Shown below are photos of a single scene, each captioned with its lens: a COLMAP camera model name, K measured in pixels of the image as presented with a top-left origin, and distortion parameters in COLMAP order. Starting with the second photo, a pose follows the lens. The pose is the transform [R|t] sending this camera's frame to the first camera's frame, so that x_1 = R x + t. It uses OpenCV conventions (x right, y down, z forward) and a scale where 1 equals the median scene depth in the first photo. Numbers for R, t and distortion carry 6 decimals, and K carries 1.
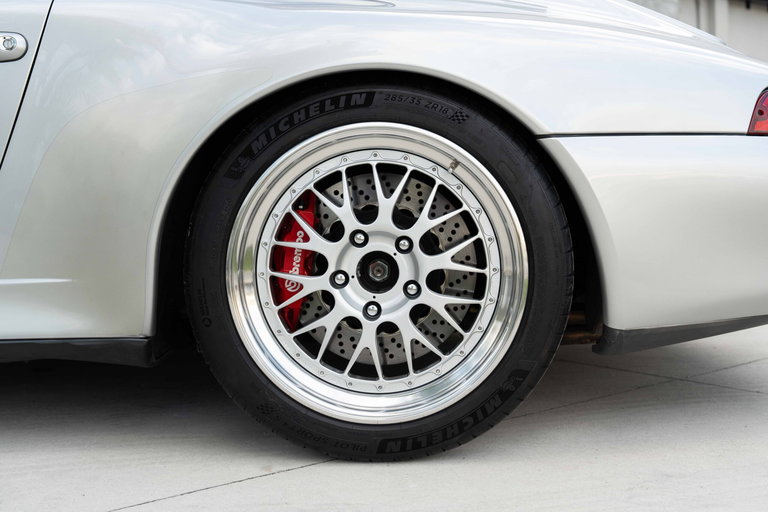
lens RADIAL K [[973.0, 0, 384.3], [0, 973.0, 261.7], [0, 0, 1]] dist [0.216648, 0.000000]
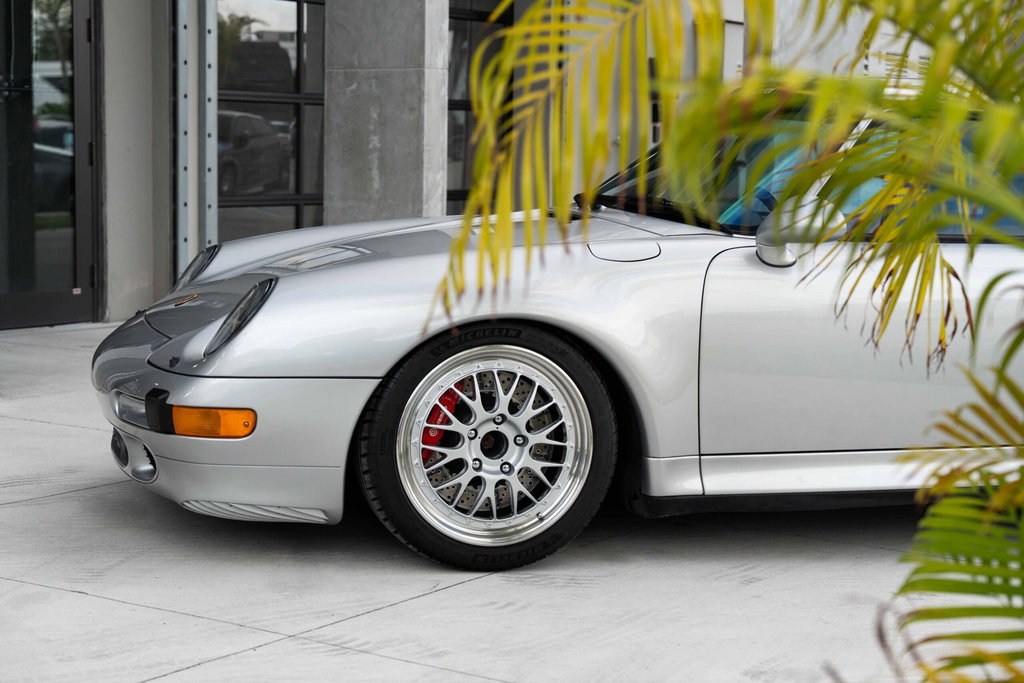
lens RADIAL K [[2082.3, 0, 513.0], [0, 2082.3, 341.9], [0, 0, 1]] dist [0.181484, 0.000000]
pose [[0.949542, 0.006766, 0.313568, -0.957458], [-0.017364, 0.999368, 0.031017, -0.239921], [-0.313160, -0.034896, 0.949059, -1.947212]]
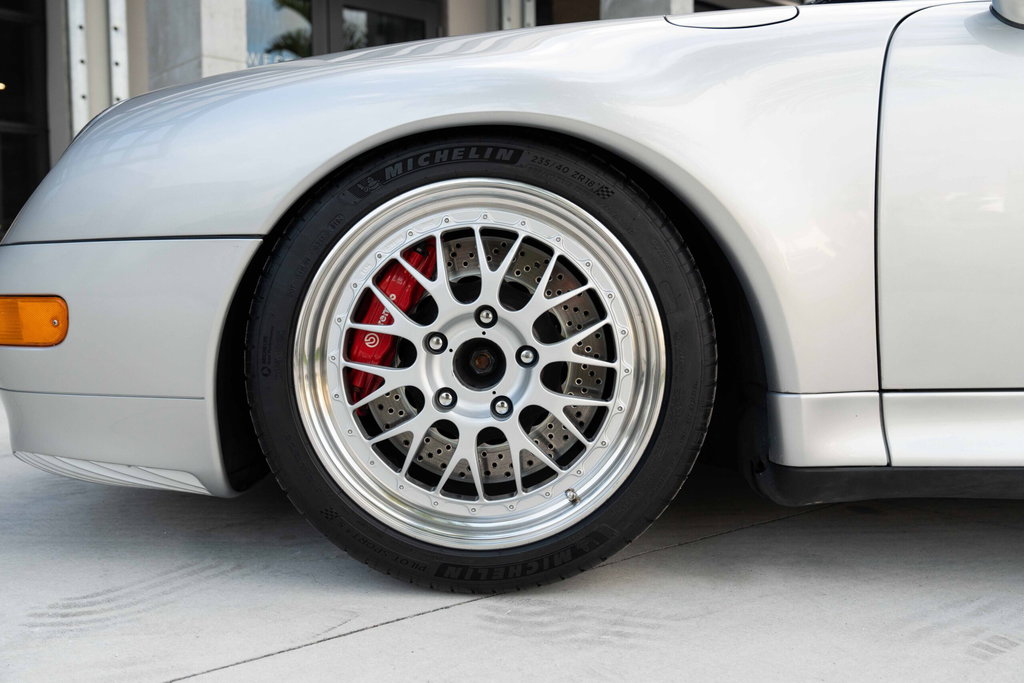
lens RADIAL K [[977.4, 0, 509.1], [0, 977.4, 342.9], [0, 0, 1]] dist [0.010506, 0.000000]
pose [[0.999593, 0.015113, 0.024209, -0.002344], [-0.014867, 0.999836, -0.010323, 0.001297], [-0.024361, 0.009959, 0.999654, 0.205893]]
